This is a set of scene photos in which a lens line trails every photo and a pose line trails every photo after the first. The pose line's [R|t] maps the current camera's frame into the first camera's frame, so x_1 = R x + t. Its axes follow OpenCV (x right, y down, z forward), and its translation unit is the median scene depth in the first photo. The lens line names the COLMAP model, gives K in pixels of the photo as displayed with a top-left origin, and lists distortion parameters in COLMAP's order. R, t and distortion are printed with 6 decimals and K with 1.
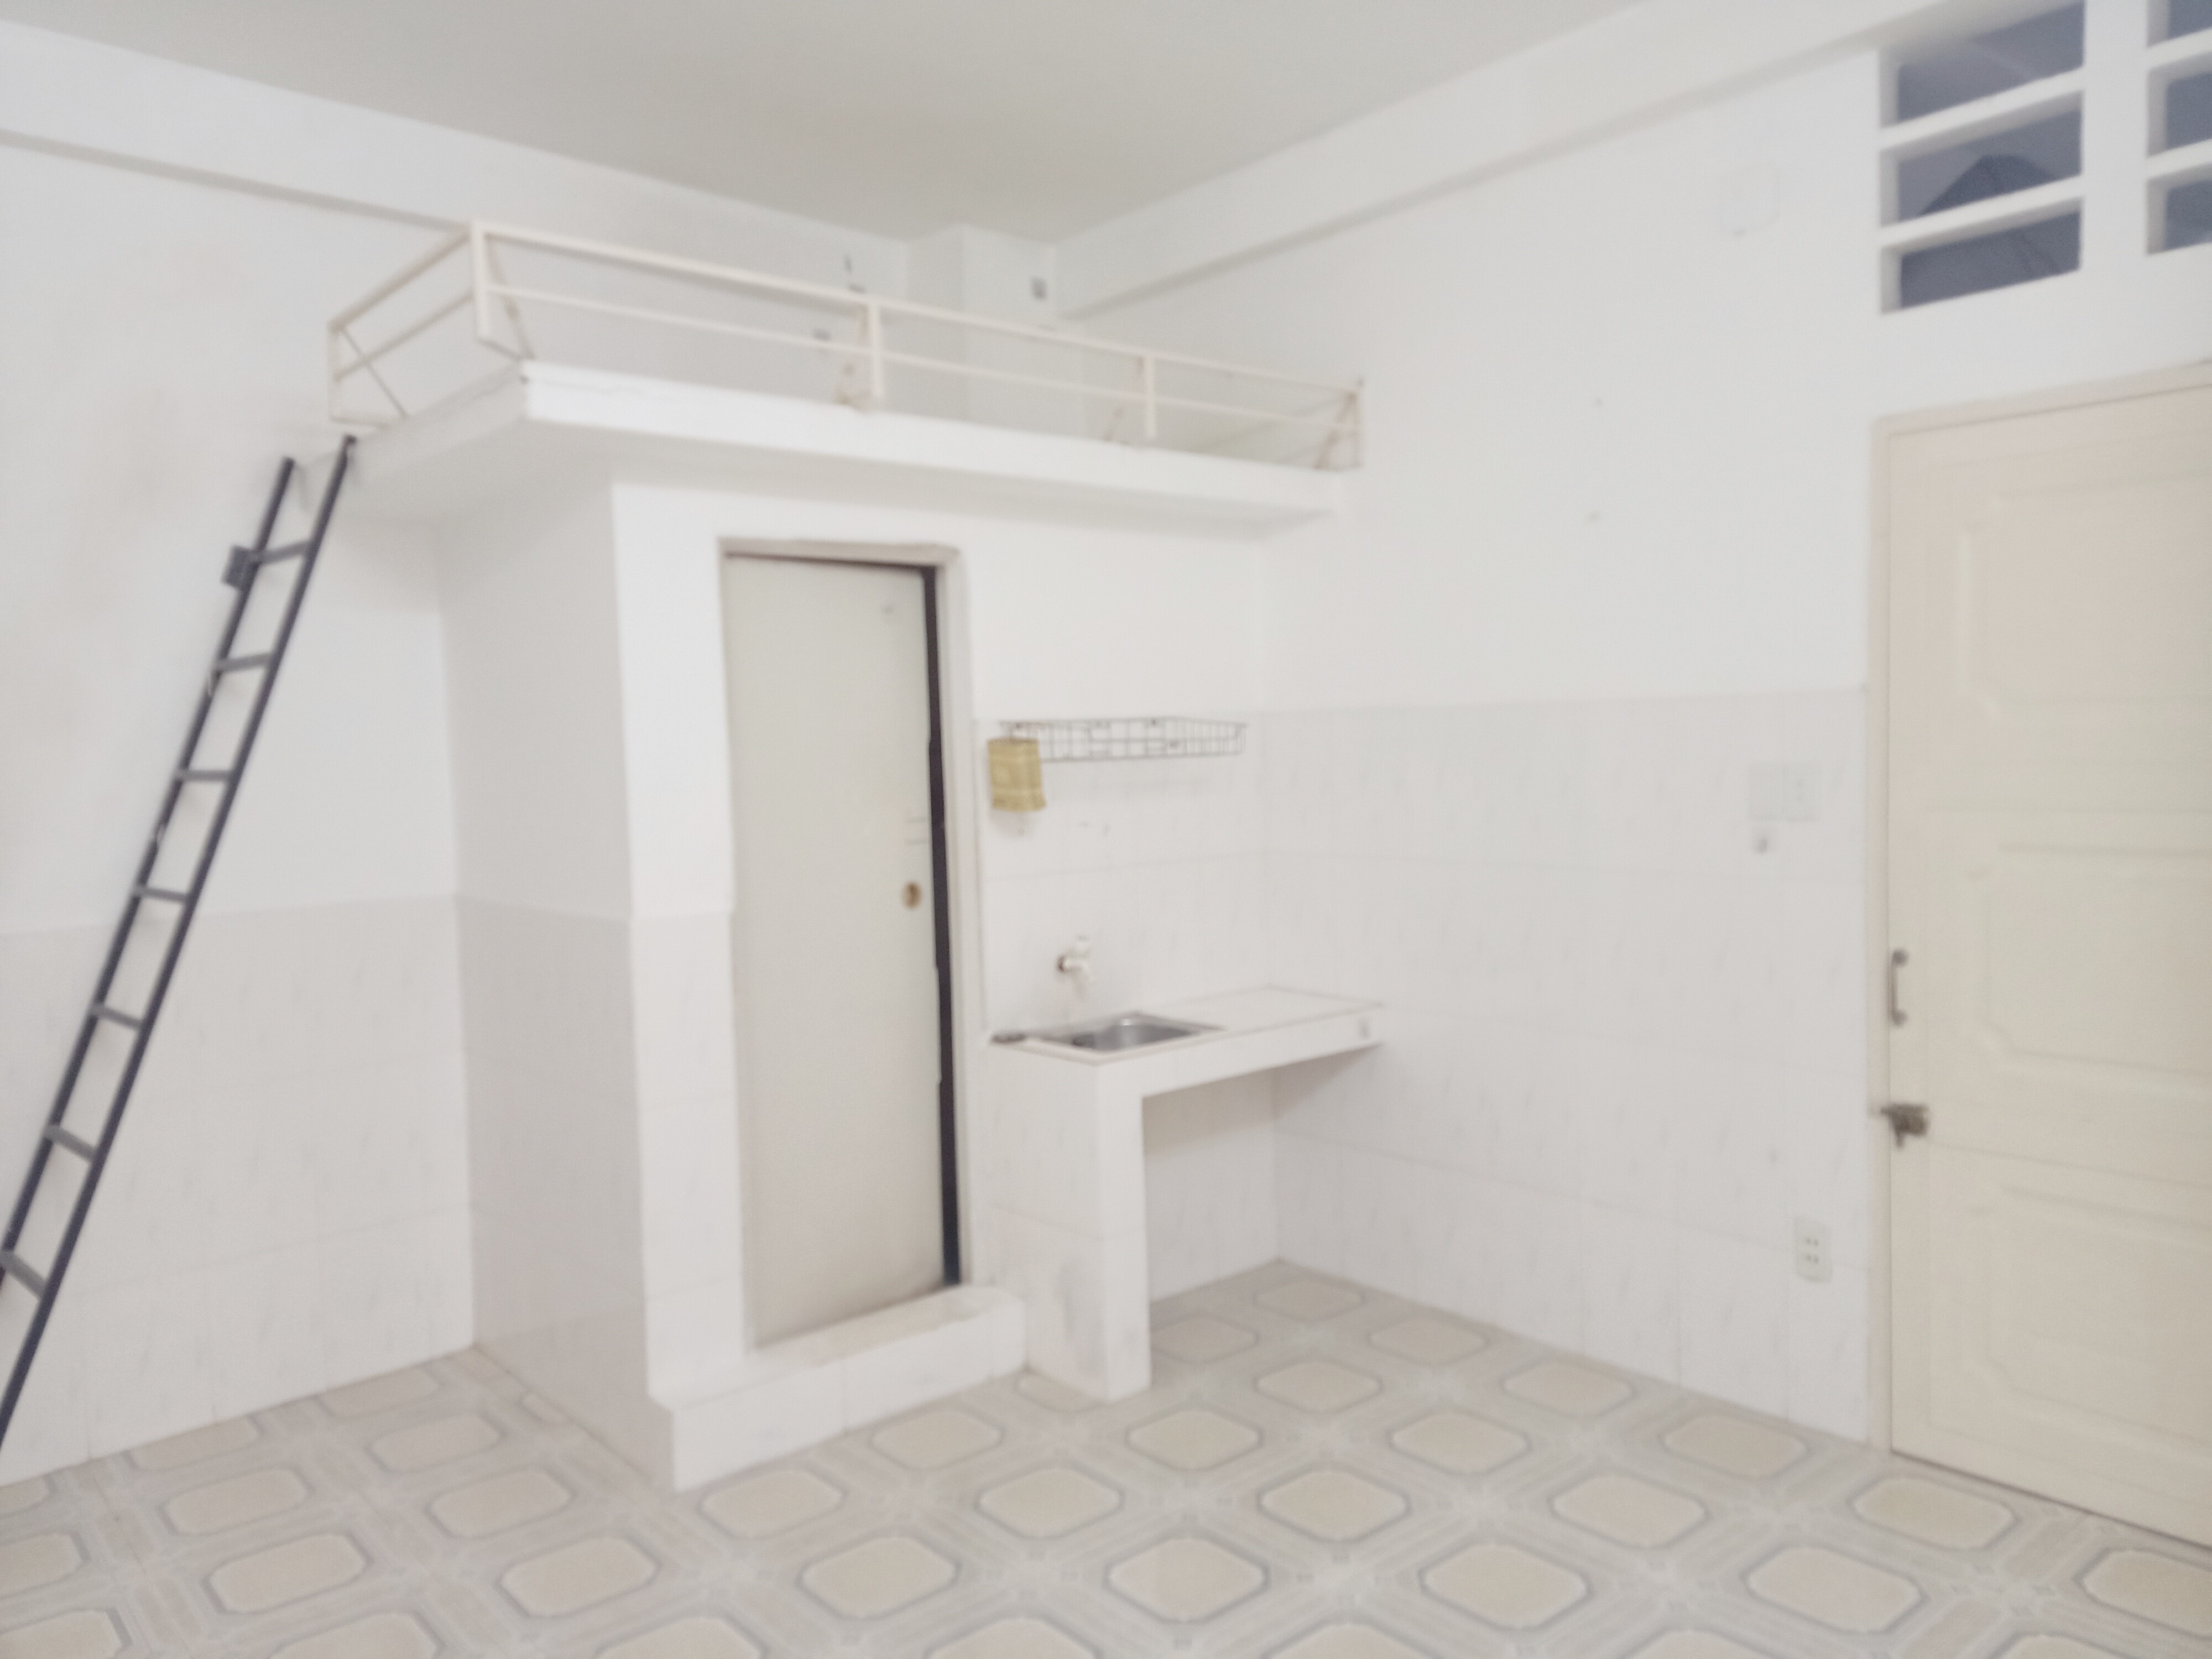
lens RADIAL K [[1574.5, 0, 1106.0], [0, 1574.5, 829.5], [0, 0, 1]] dist [0.040021, -0.003679]
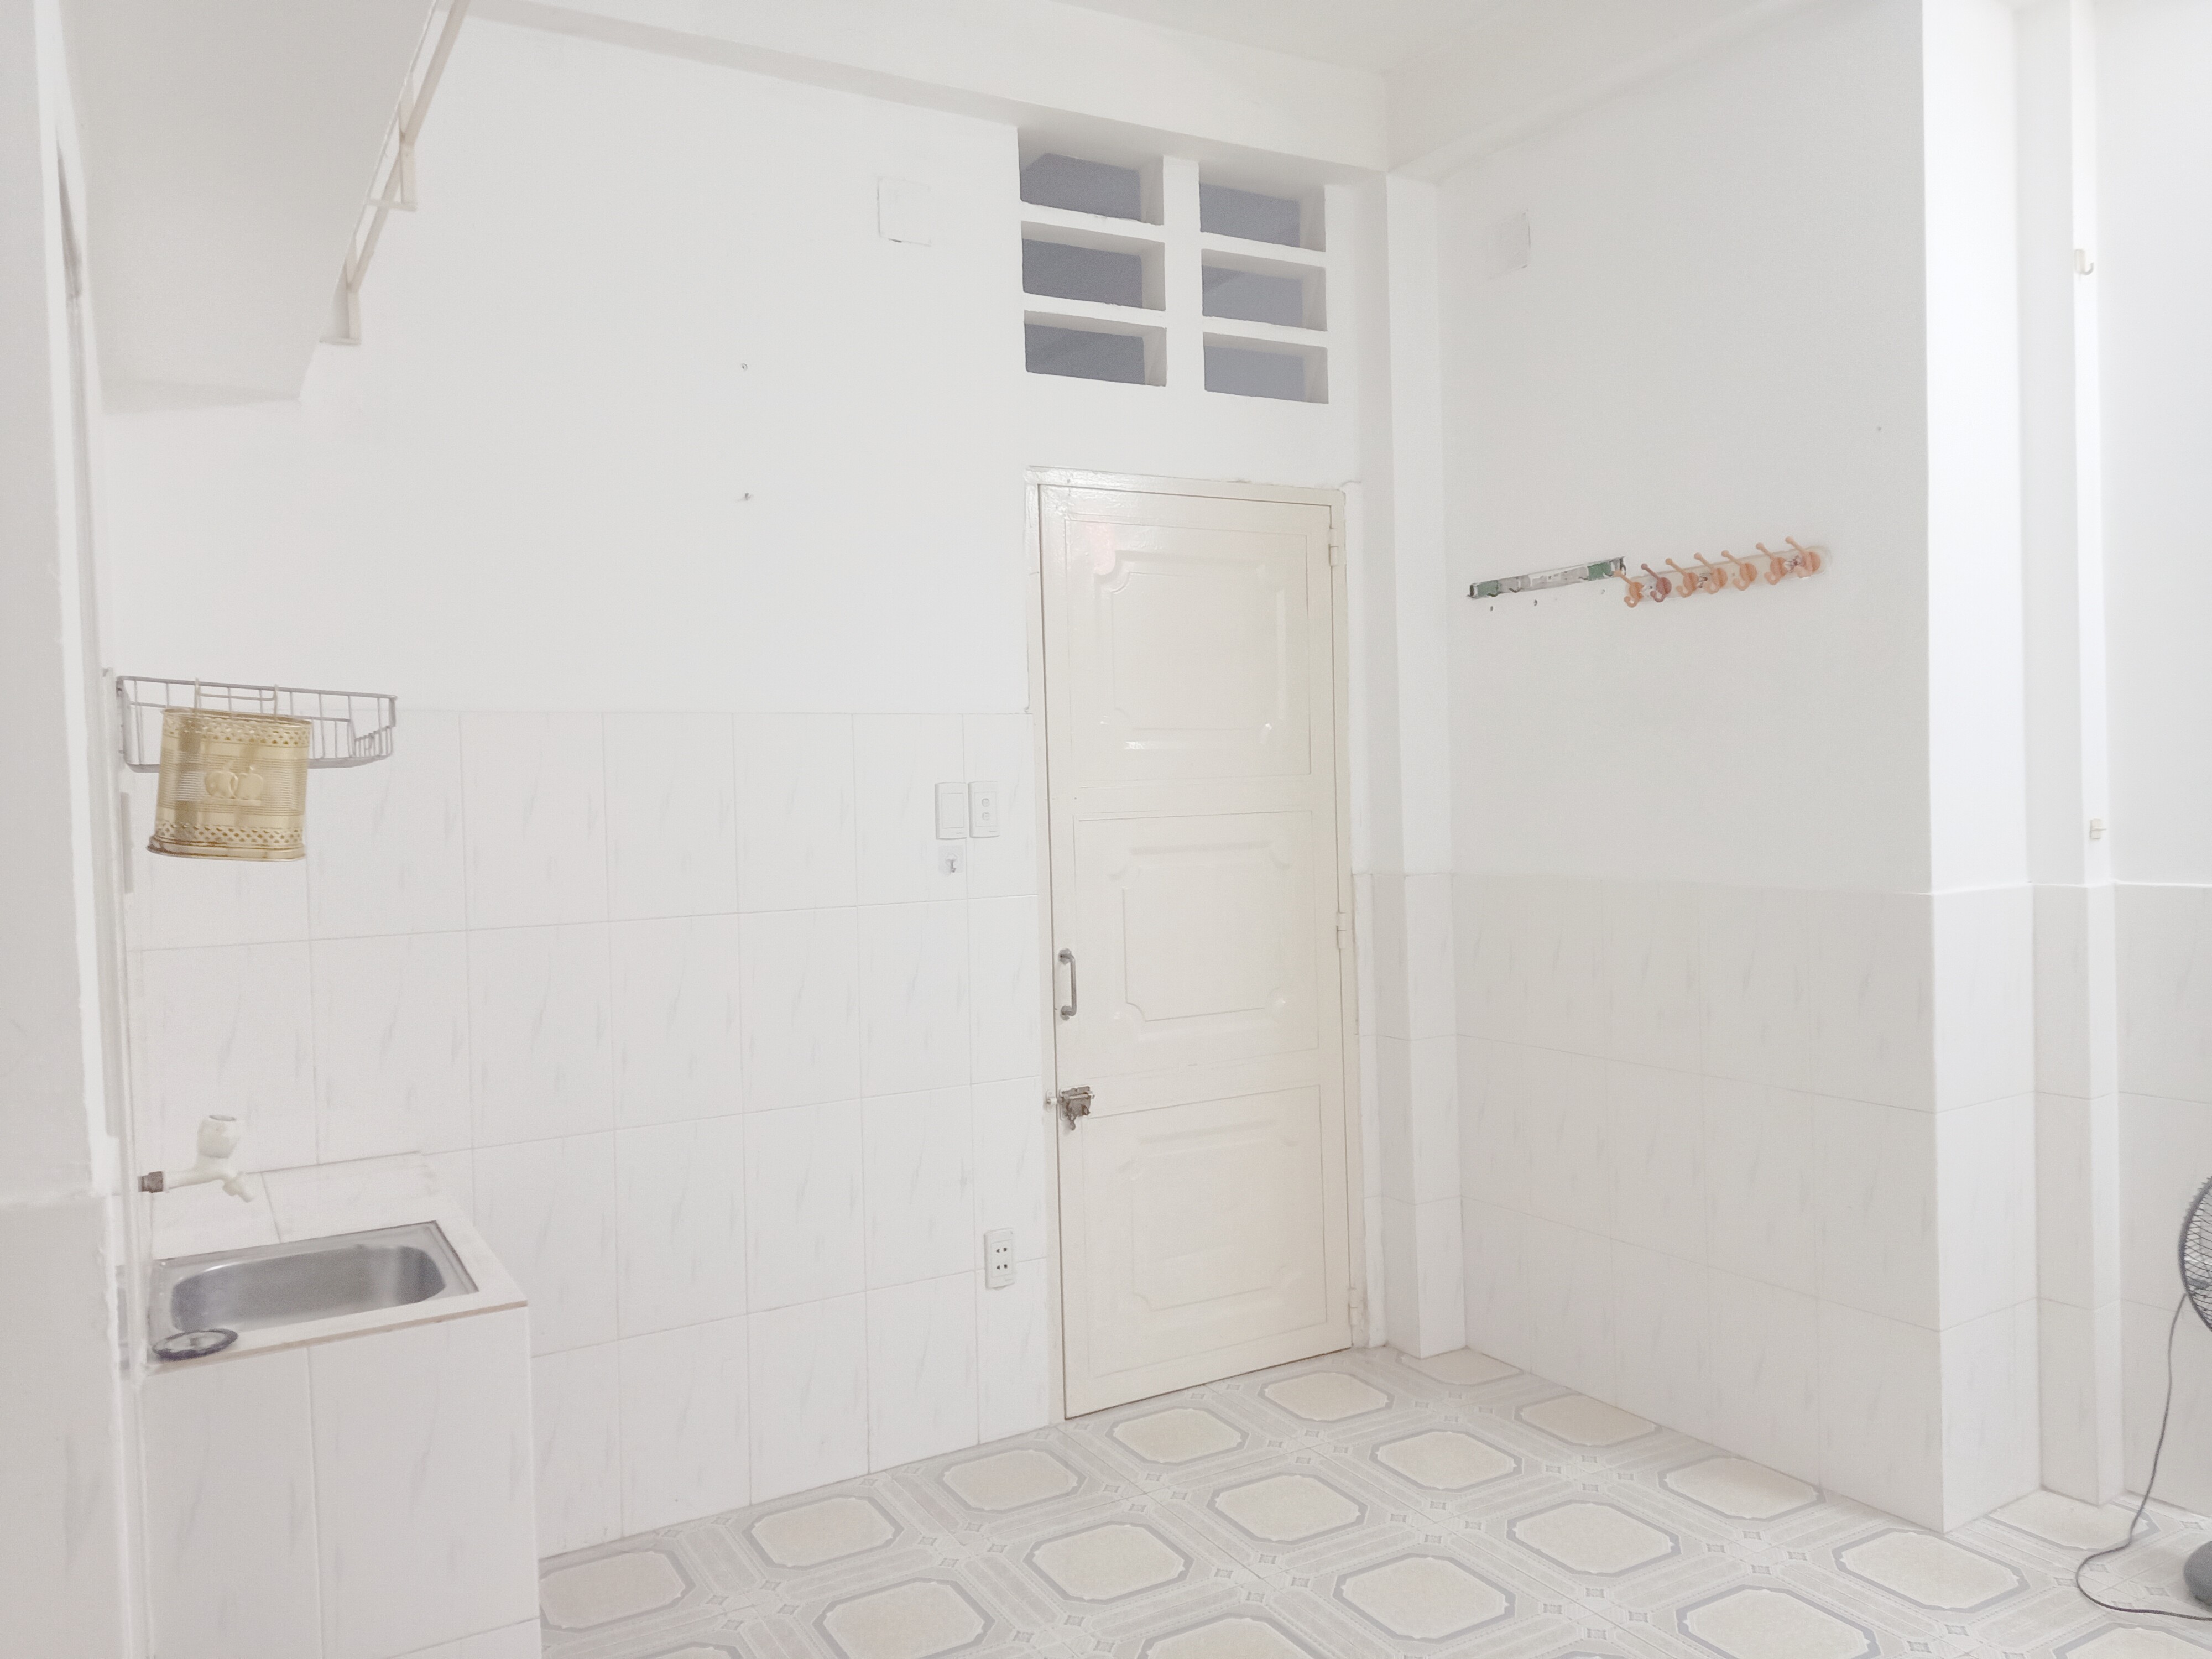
lens RADIAL K [[1574.5, 0, 1106.0], [0, 1574.5, 829.5], [0, 0, 1]] dist [0.040021, -0.003679]
pose [[0.228562, -0.006456, 0.973508, -0.552916], [0.087453, 0.996071, -0.013927, 0.010714], [-0.969594, 0.088319, 0.228228, 0.714872]]
